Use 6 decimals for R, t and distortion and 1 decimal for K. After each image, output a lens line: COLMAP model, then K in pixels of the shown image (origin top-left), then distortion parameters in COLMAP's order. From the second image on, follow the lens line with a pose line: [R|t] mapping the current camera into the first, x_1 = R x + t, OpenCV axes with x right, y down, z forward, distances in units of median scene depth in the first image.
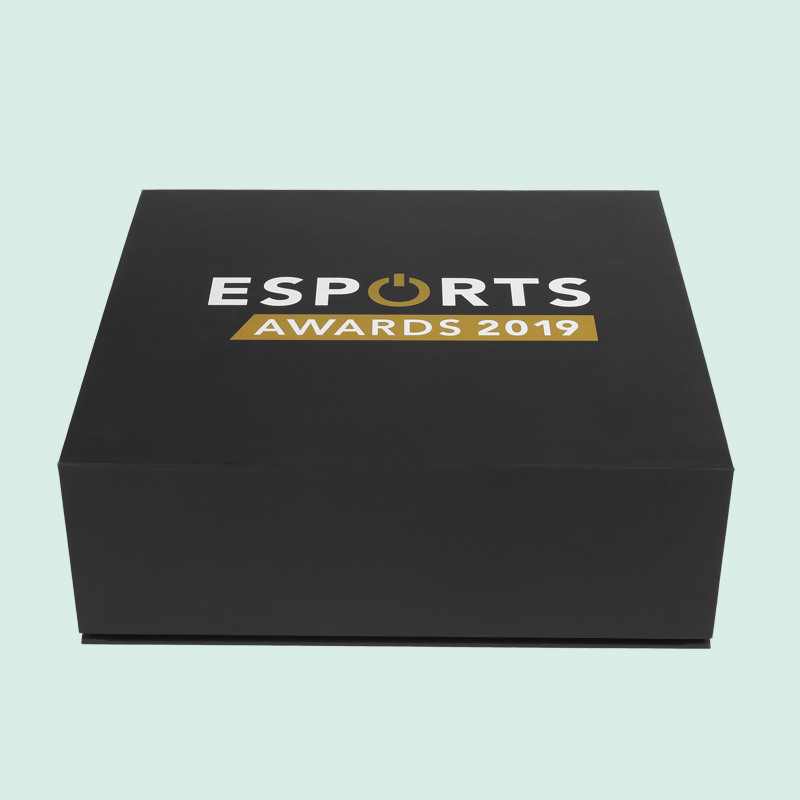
lens RADIAL K [[1725.9, 0, 400.3], [0, 1725.9, 400.2], [0, 0, 1]] dist [0.018312, 0.000000]
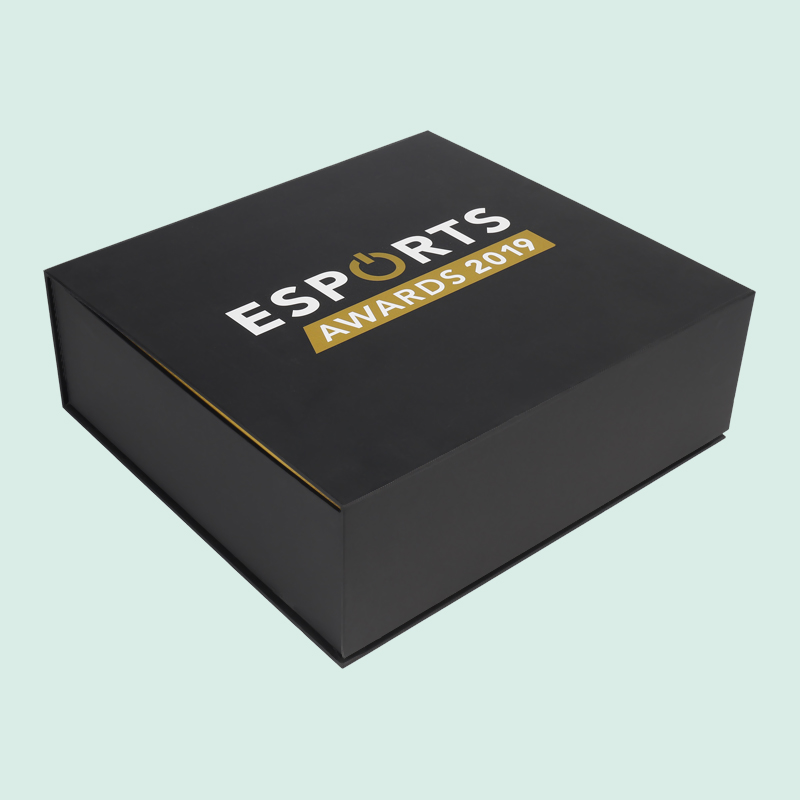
lens RADIAL K [[1310.2, 0, 399.2], [0, 1310.2, 399.9], [0, 0, 1]] dist [0.015300, 0.000000]
pose [[0.752503, -0.387224, 0.532726, -0.499286], [0.342778, 0.920972, 0.185239, -0.140304], [-0.562355, 0.043214, 0.825766, 0.275207]]
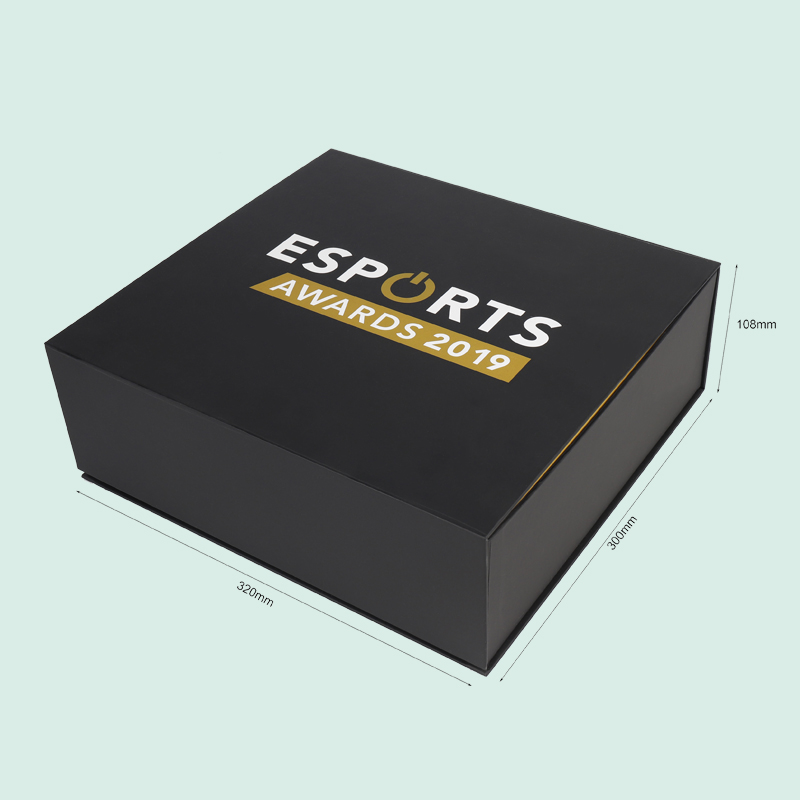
lens RADIAL K [[1281.4, 0, 400.3], [0, 1281.4, 400.8], [0, 0, 1]] dist [-0.009810, 0.000000]
pose [[0.844437, 0.318140, -0.430944, 0.394721], [-0.270373, 0.947663, 0.169806, -0.137518], [0.462412, -0.026874, 0.886258, 0.238233]]
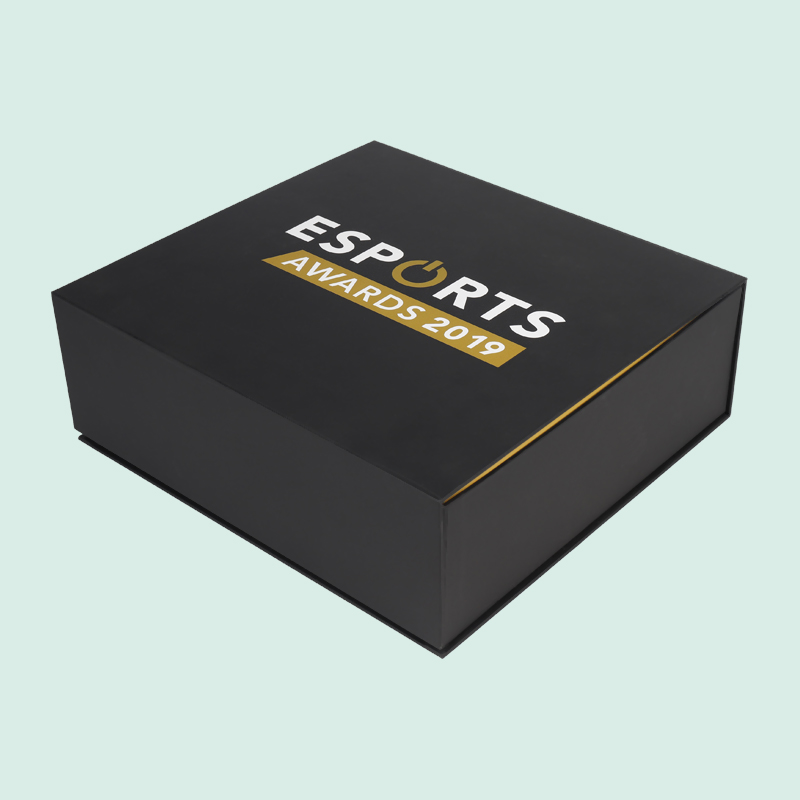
lens RADIAL K [[1483.8, 0, 400.0], [0, 1483.8, 399.1], [0, 0, 1]] dist [0.031798, 0.000000]
pose [[0.769270, 0.366132, -0.523612, 0.540526], [-0.349399, 0.927196, 0.135012, -0.115642], [0.534923, 0.079089, 0.841191, 0.178361]]
